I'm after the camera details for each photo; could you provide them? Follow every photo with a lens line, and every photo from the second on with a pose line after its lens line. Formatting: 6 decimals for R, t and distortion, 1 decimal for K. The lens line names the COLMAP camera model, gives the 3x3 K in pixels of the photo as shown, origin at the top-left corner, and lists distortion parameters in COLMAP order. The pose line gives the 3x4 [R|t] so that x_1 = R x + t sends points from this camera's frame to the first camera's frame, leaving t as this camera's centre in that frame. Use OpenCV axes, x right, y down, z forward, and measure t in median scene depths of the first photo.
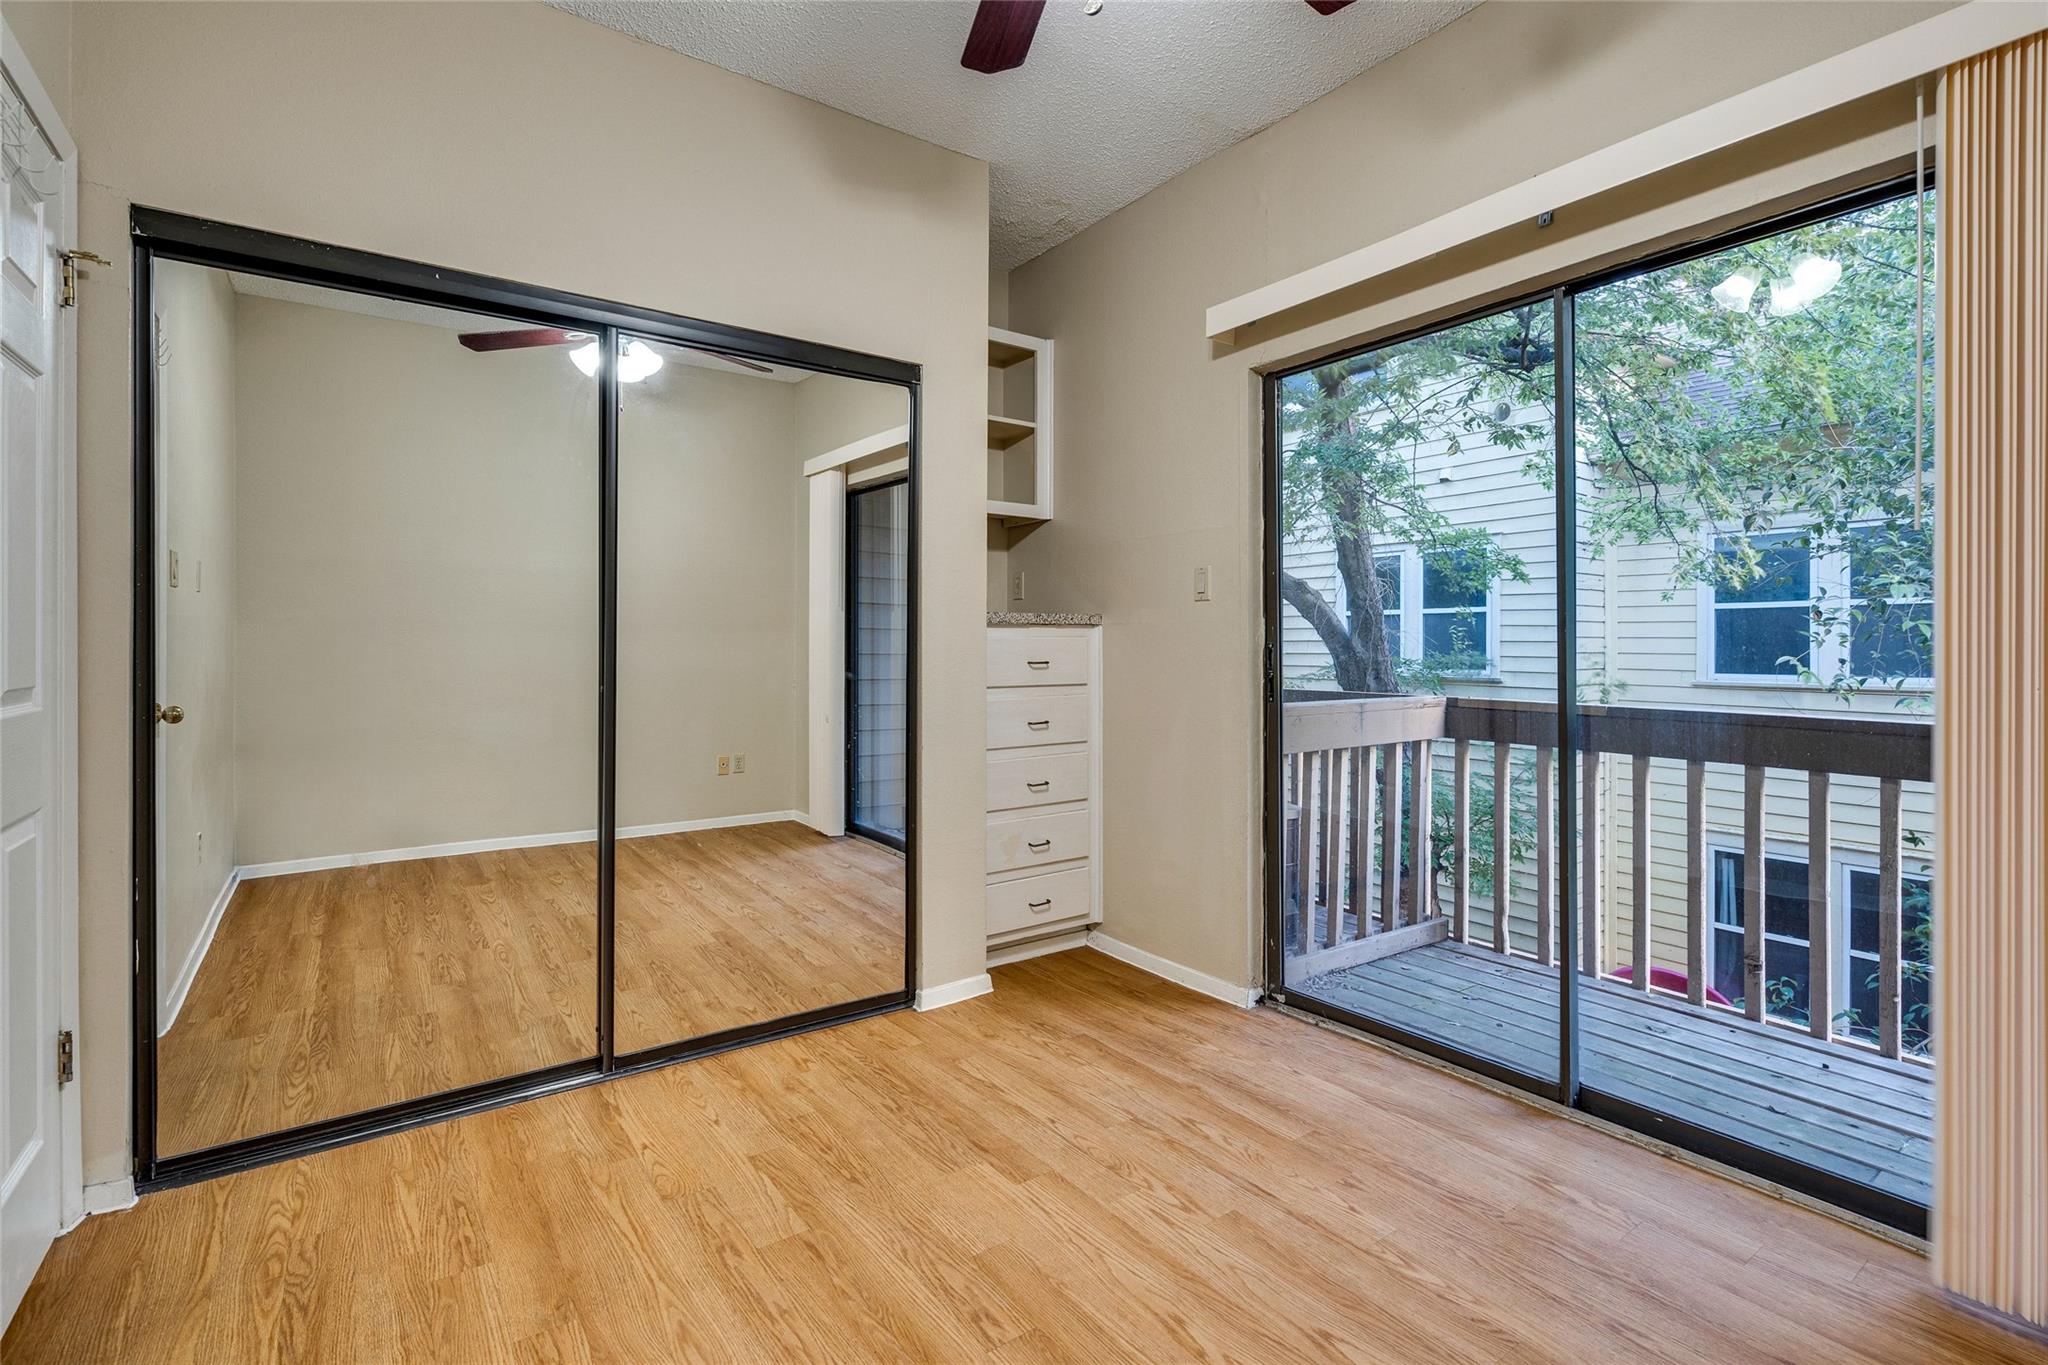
lens RADIAL K [[940.5, 0, 1030.4], [0, 940.5, 640.9], [0, 0, 1]] dist [-0.005236, 0.001773]
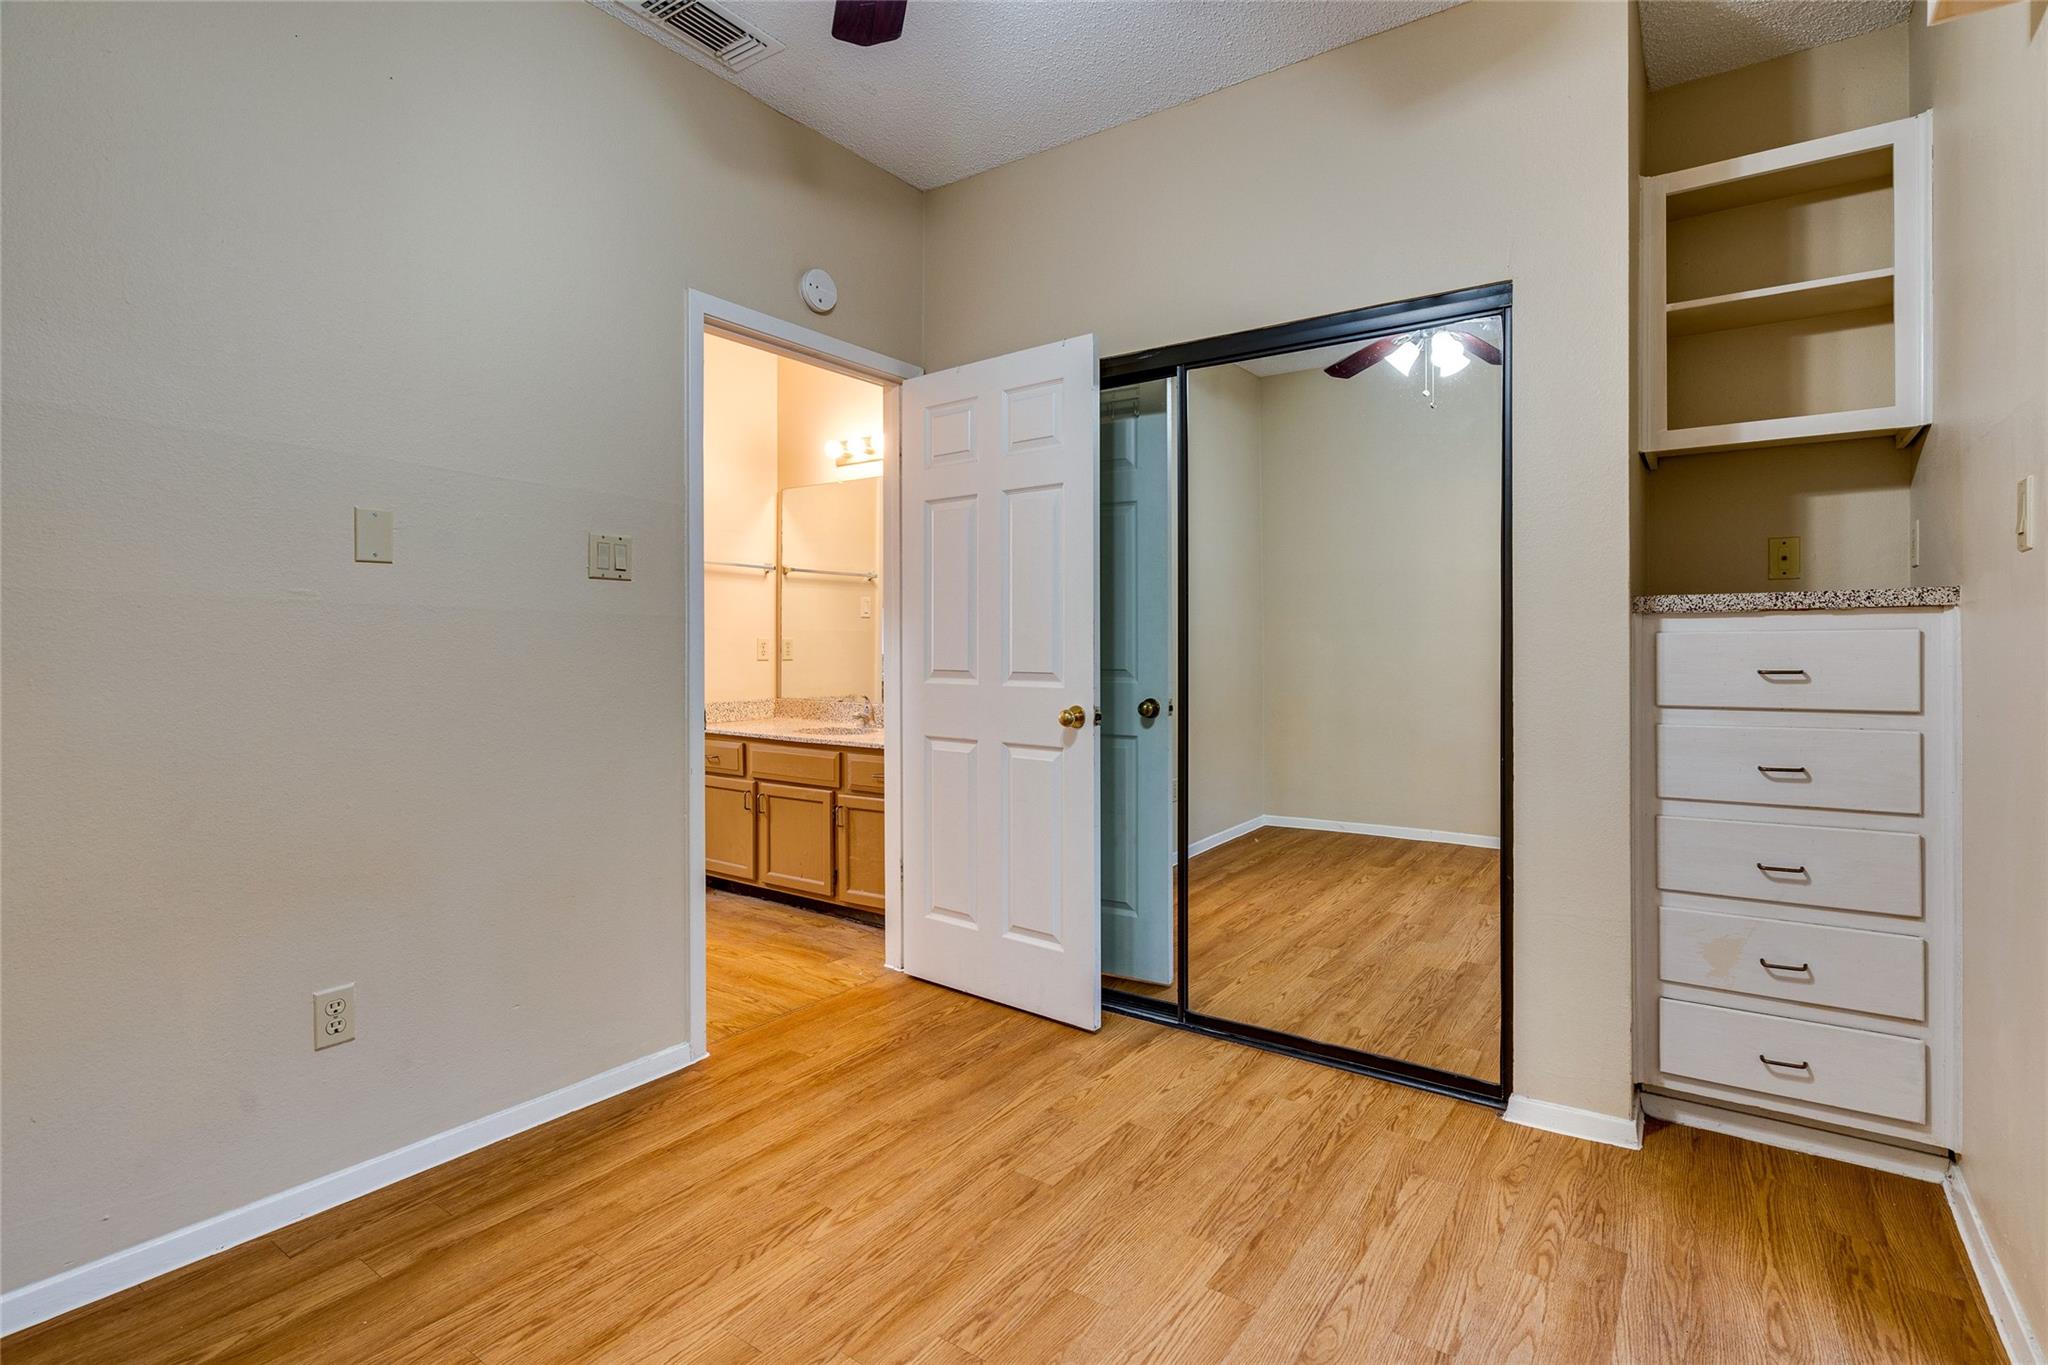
lens RADIAL K [[967.2, 0, 1065.7], [0, 967.2, 644.2], [0, 0, 1]] dist [-0.001066, -0.000176]
pose [[0.344316, -0.005500, -0.938838, 0.579612], [0.008490, 0.999960, -0.002745, 0.003338], [0.938816, -0.007025, 0.344349, 0.447788]]
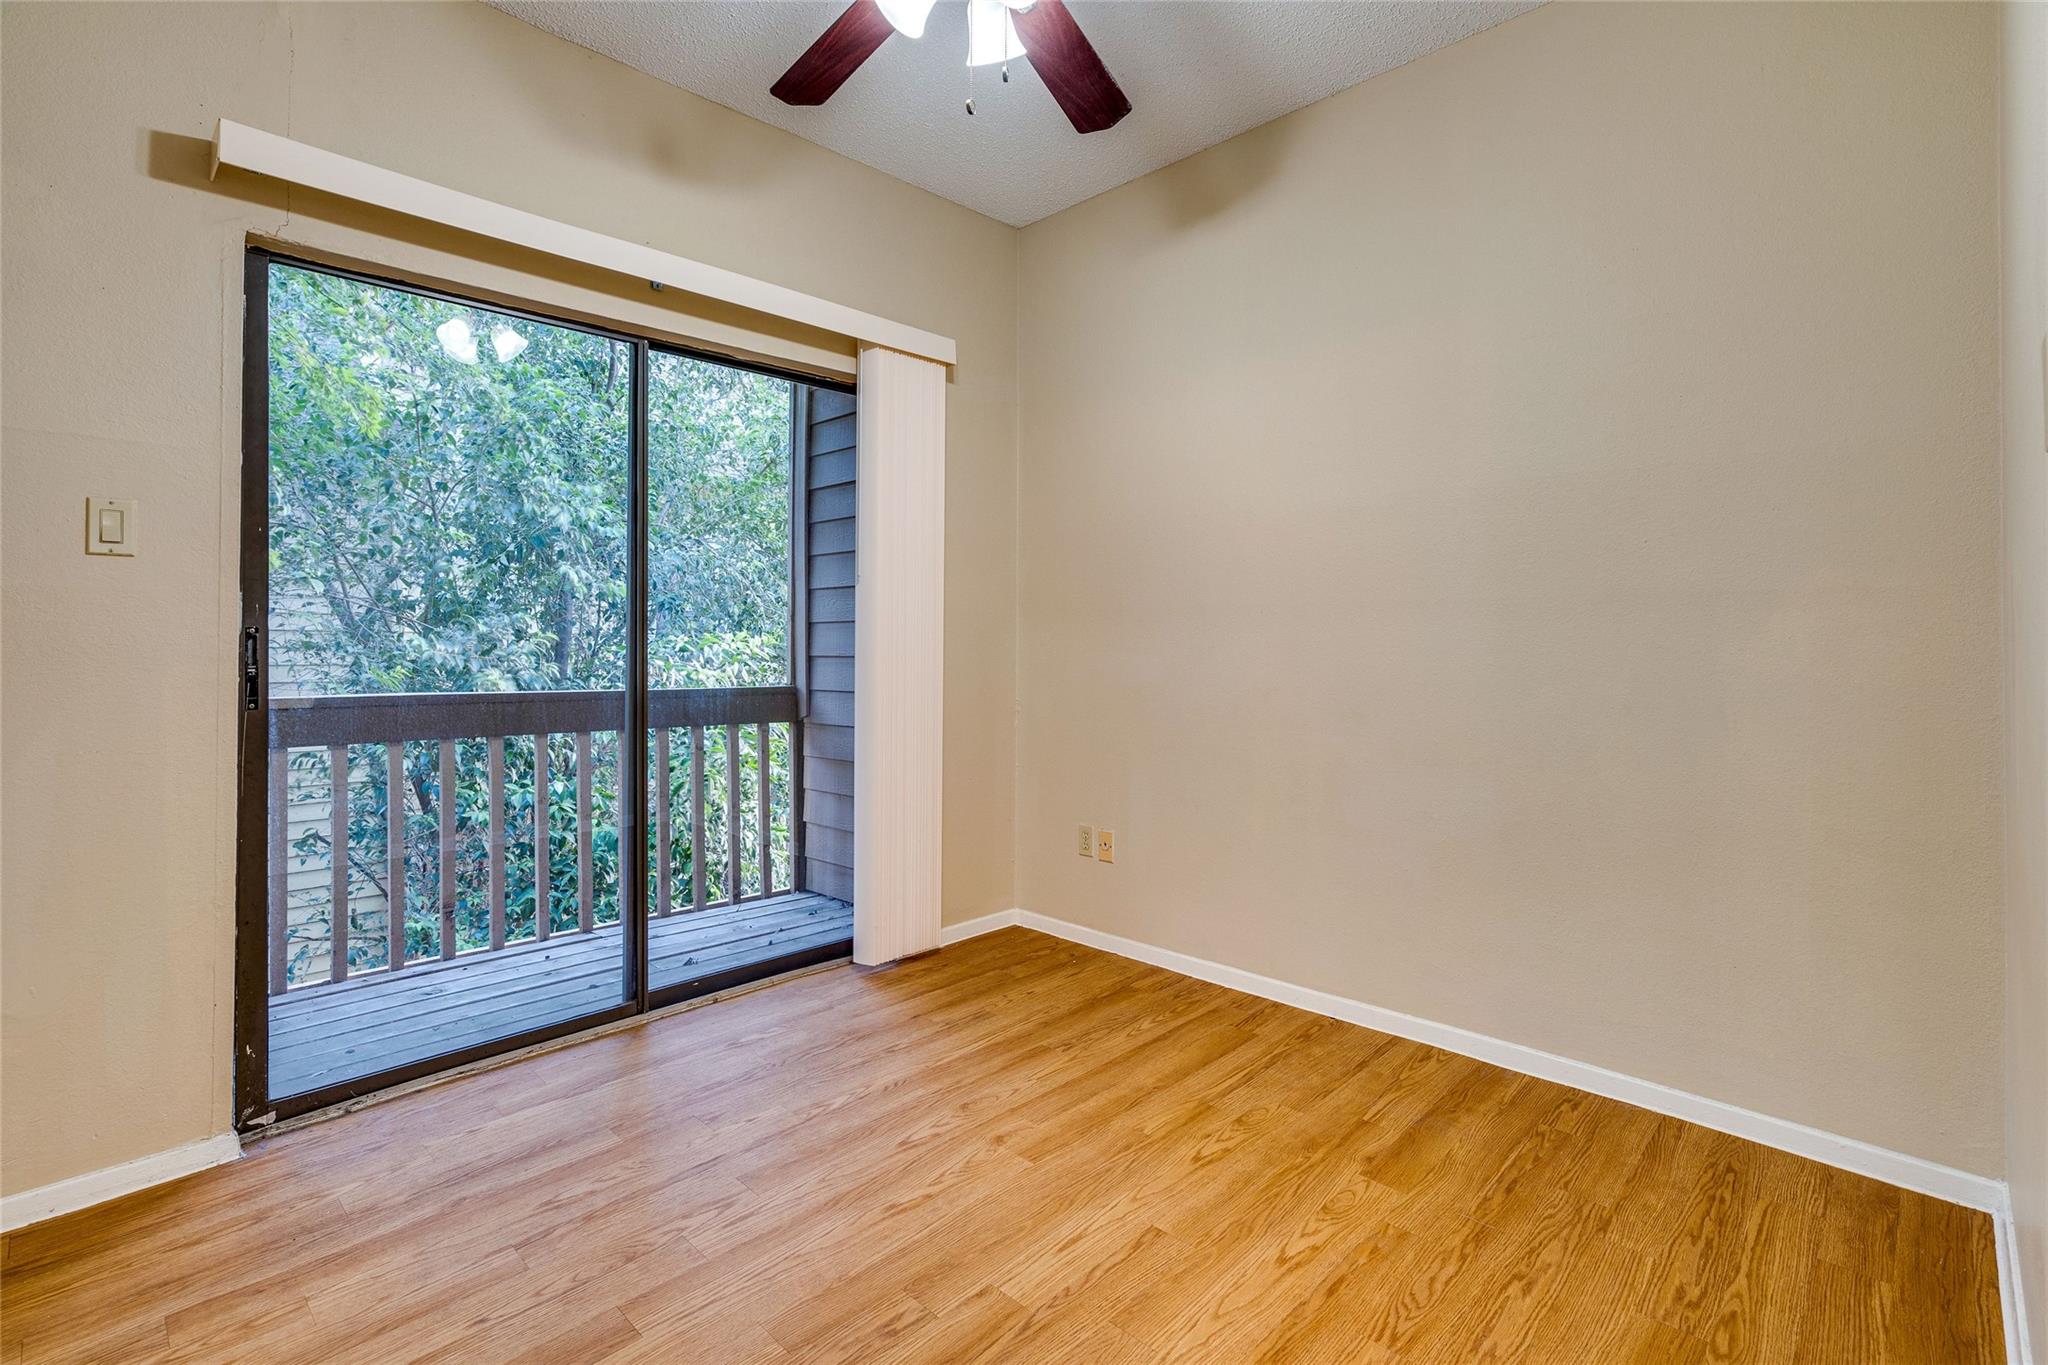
lens RADIAL K [[940.5, 0, 1030.4], [0, 940.5, 640.9], [0, 0, 1]] dist [-0.005236, 0.001773]
pose [[-0.178135, 0.003488, 0.984000, -0.629878], [-0.012896, 0.999900, -0.005879, 0.009962], [-0.983922, -0.013737, -0.178072, 0.635361]]
